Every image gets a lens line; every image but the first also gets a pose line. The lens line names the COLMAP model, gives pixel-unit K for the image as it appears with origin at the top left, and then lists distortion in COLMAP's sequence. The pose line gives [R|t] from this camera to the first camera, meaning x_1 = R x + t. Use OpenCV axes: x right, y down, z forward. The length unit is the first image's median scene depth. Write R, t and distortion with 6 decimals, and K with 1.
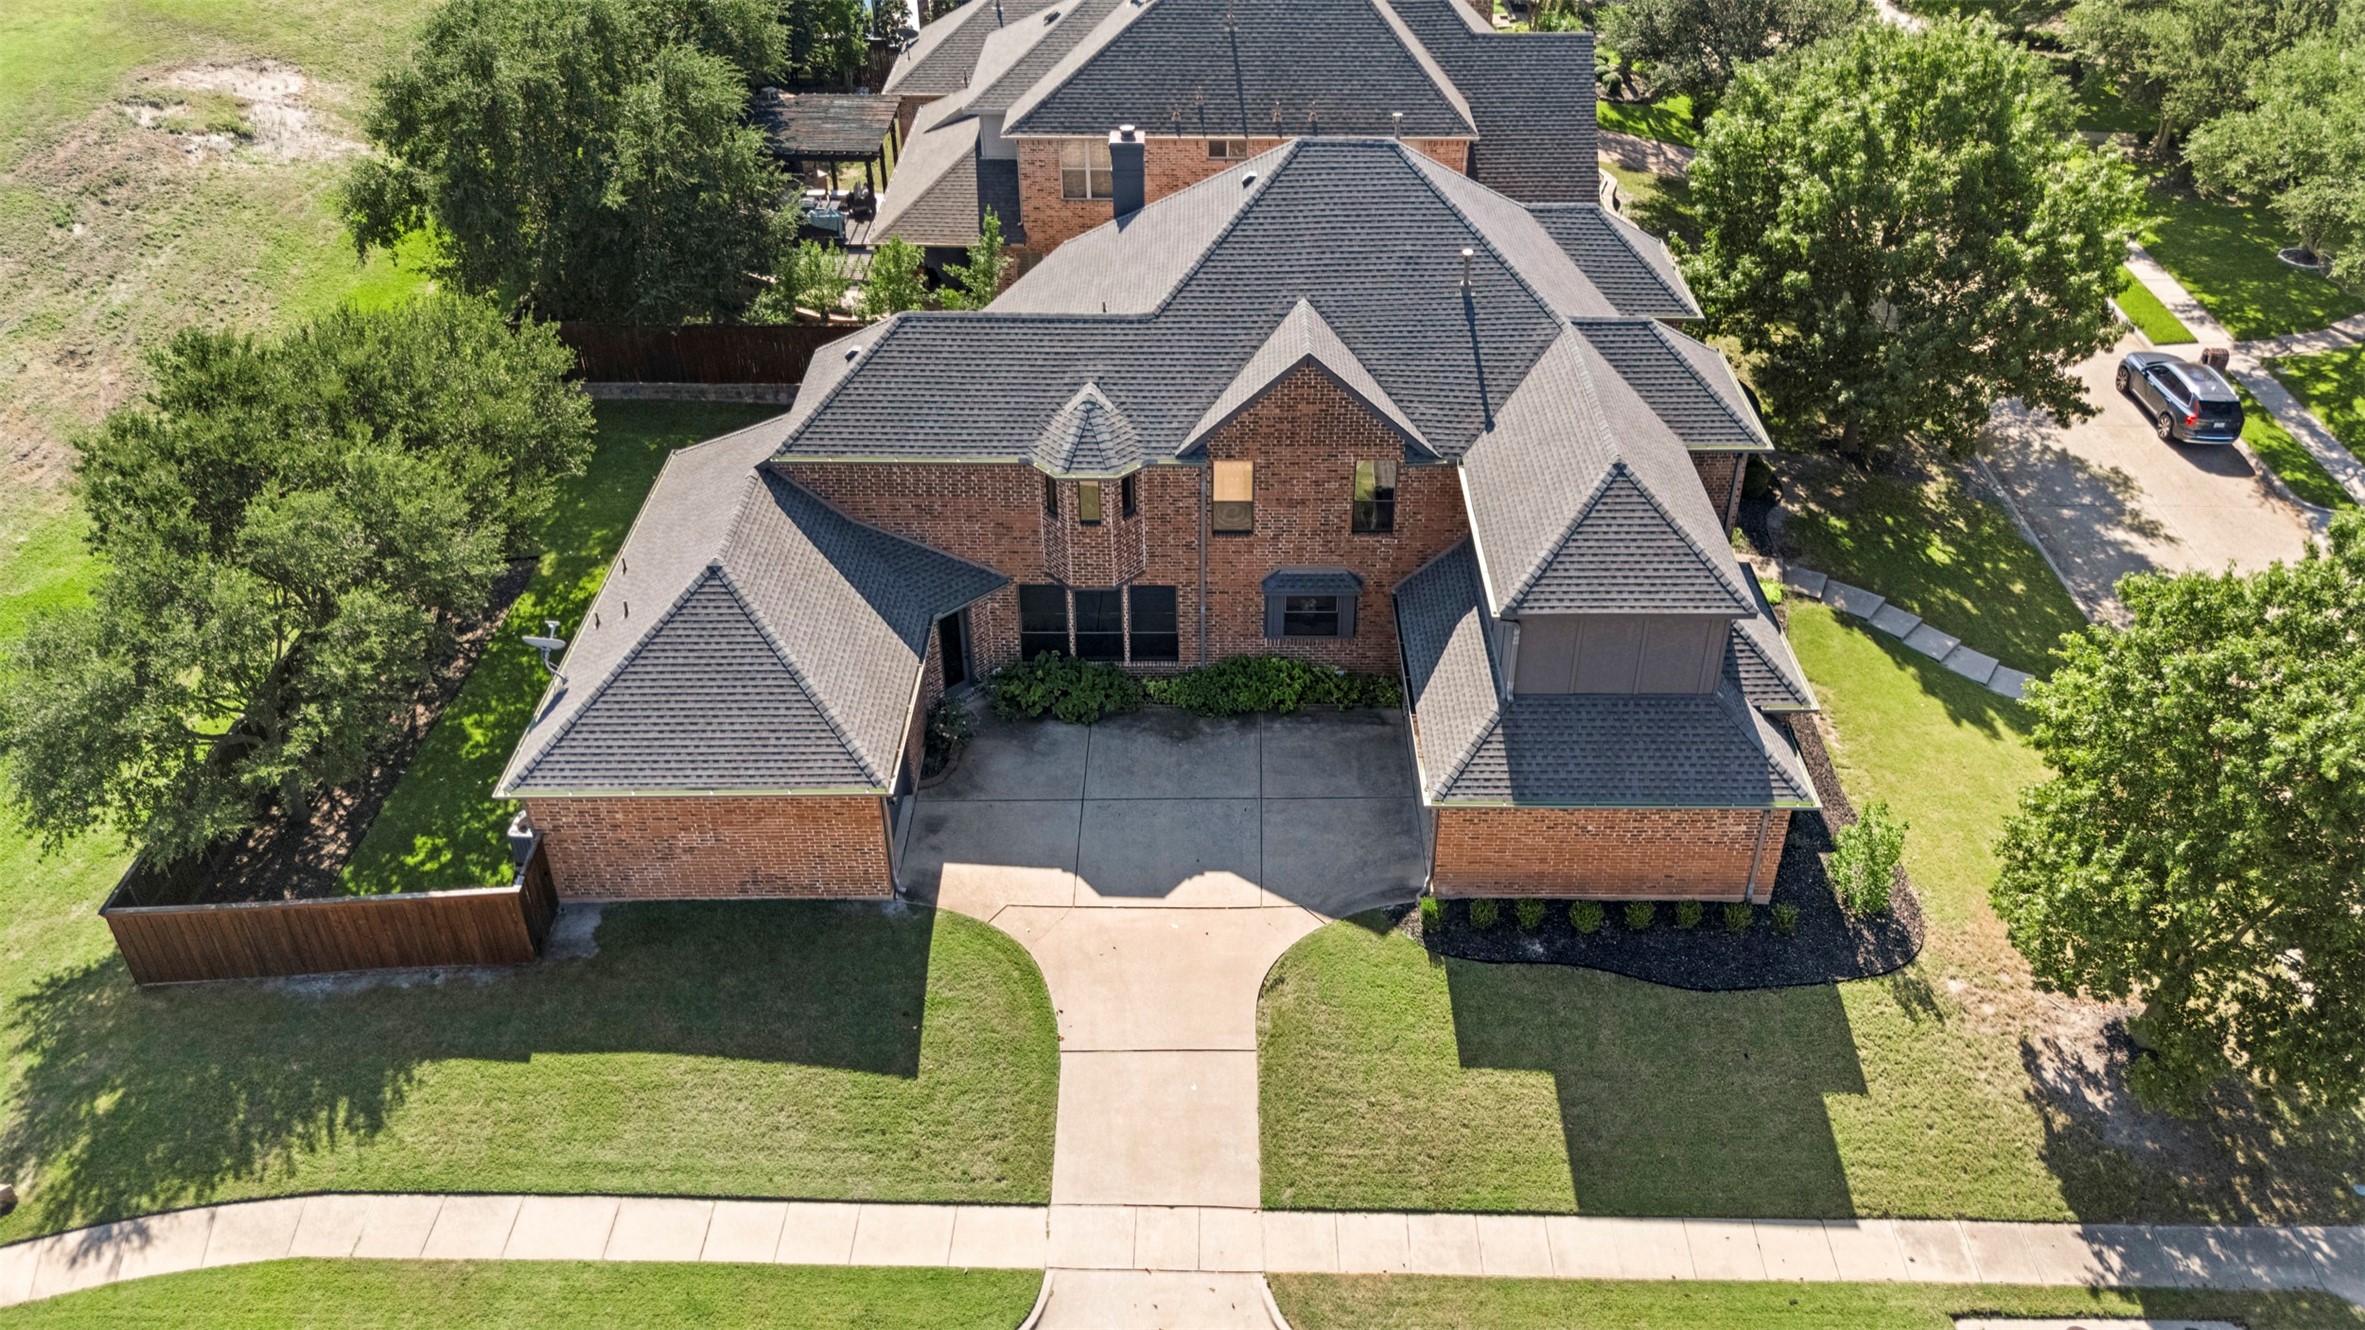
lens RADIAL K [[1773.3, 0, 1151.8], [0, 1773.3, 652.8], [0, 0, 1]] dist [0.048085, -0.003423]
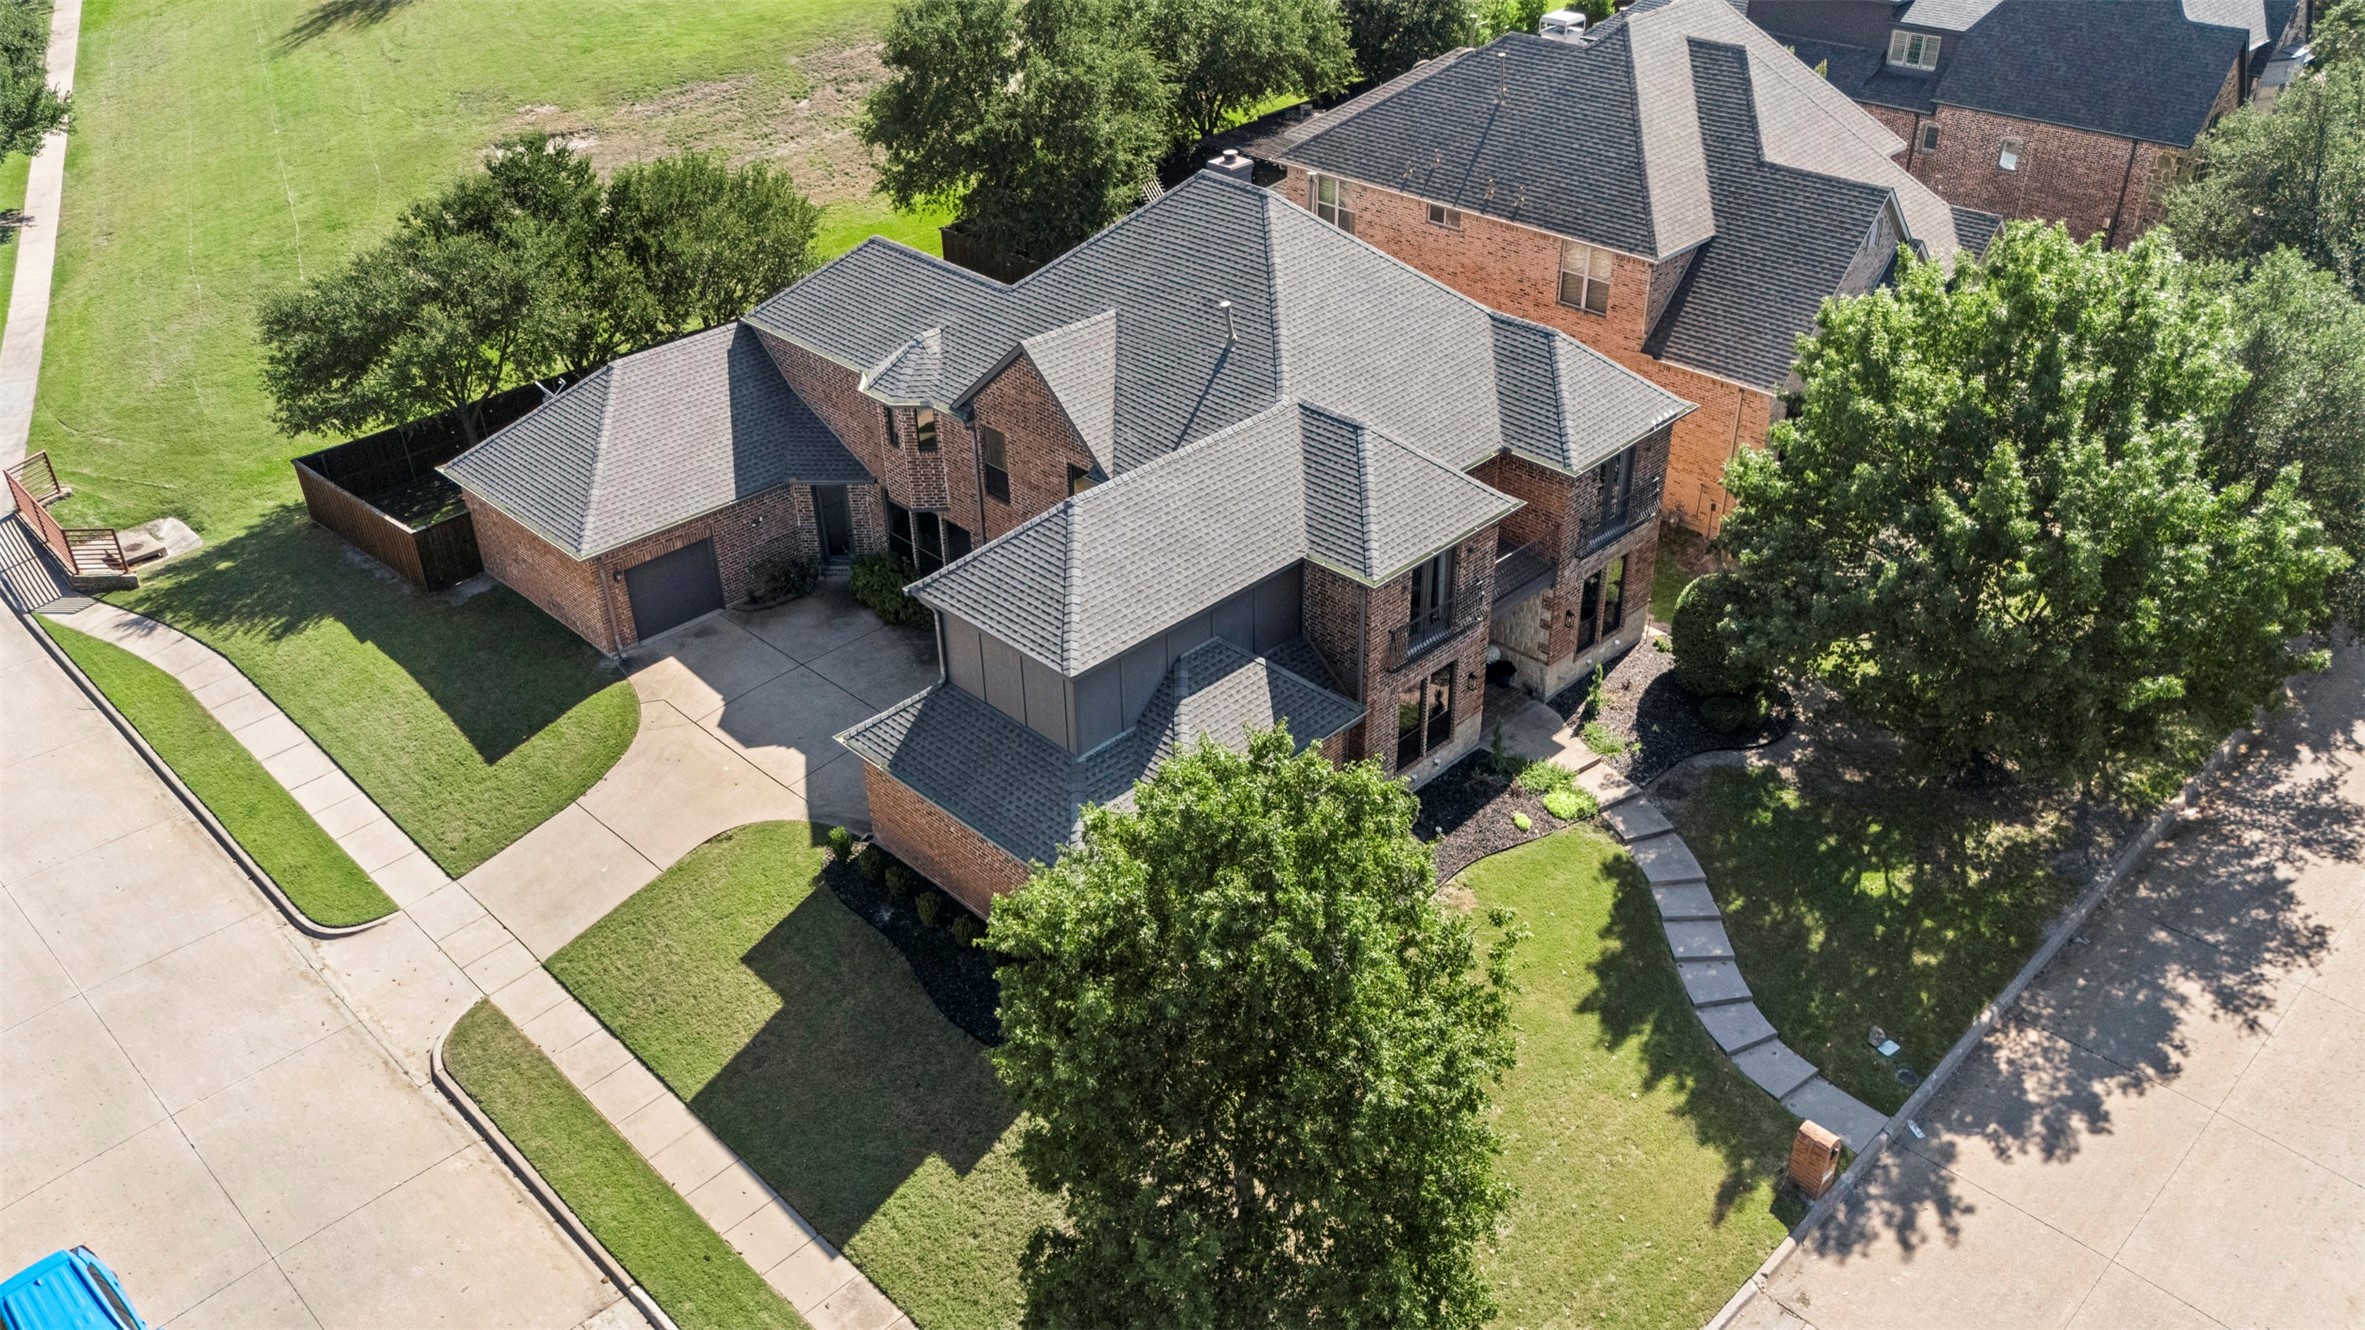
lens RADIAL K [[1773.3, 0, 1151.8], [0, 1773.3, 652.8], [0, 0, 1]] dist [0.048085, -0.003423]
pose [[0.703508, 0.365164, -0.609698, 0.870260], [-0.387729, 0.916186, 0.101342, -0.137458], [0.595603, 0.165103, 0.786129, 0.234560]]
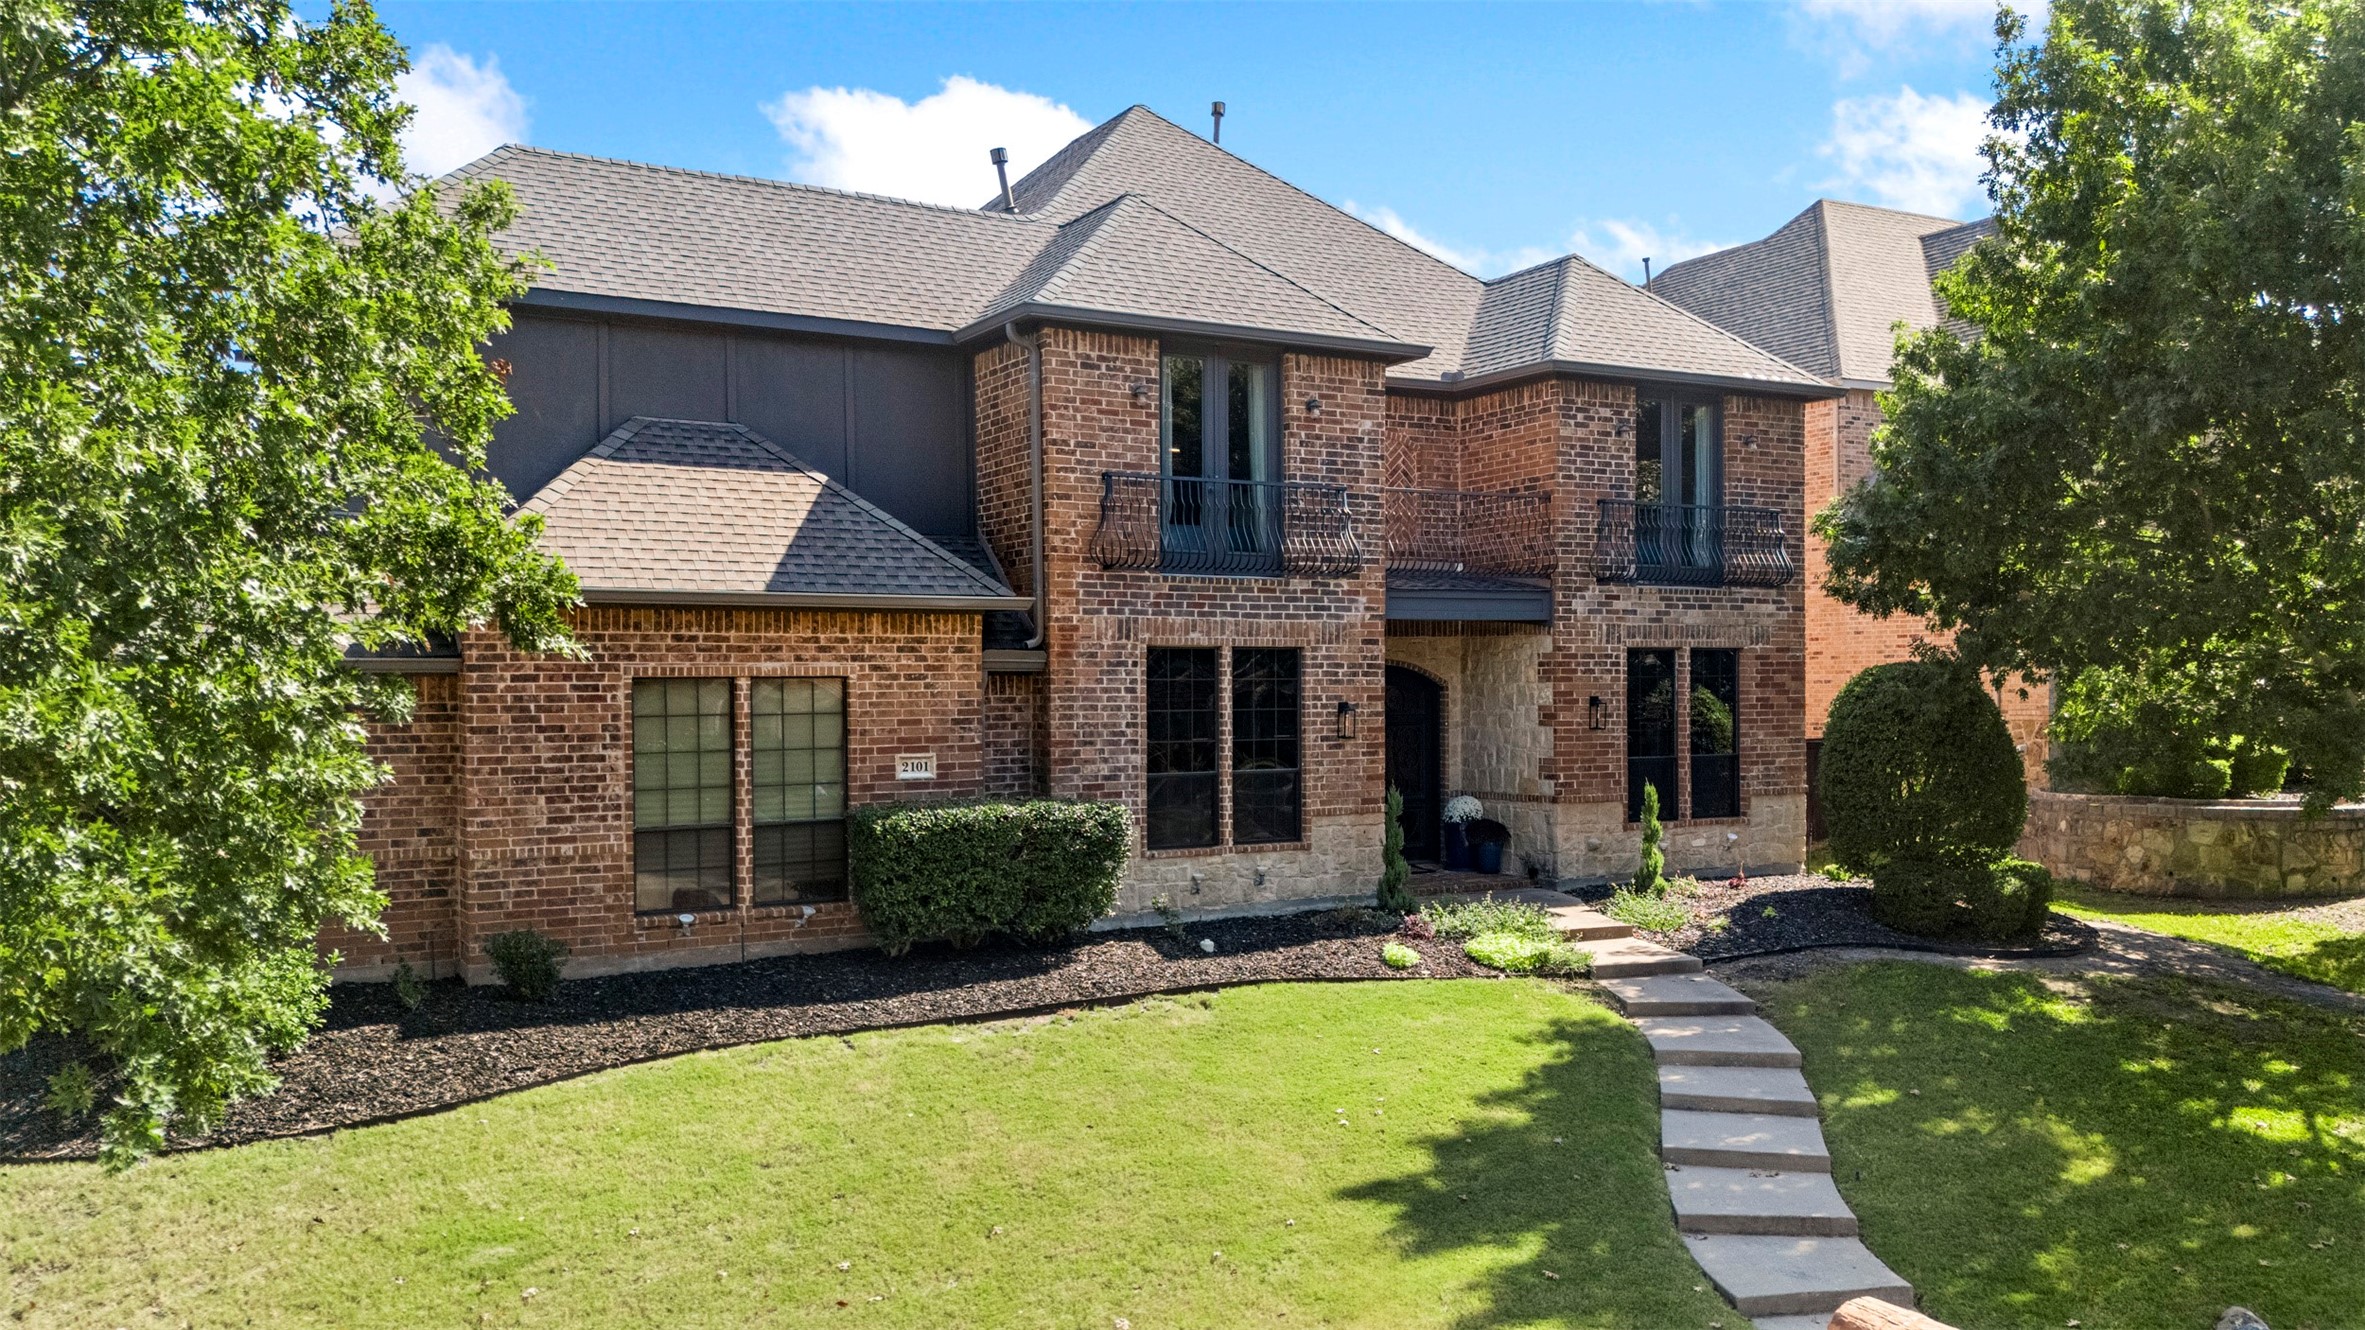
lens RADIAL K [[1830.3, 0, 1182.5], [0, 1830.3, 665.0], [0, 0, 1]] dist [0.124246, -0.216226]
pose [[0.501513, 0.005121, -0.865135, 0.818144], [-0.490777, 0.825199, -0.279615, 0.081120], [0.712476, 0.564819, 0.416362, 0.923164]]
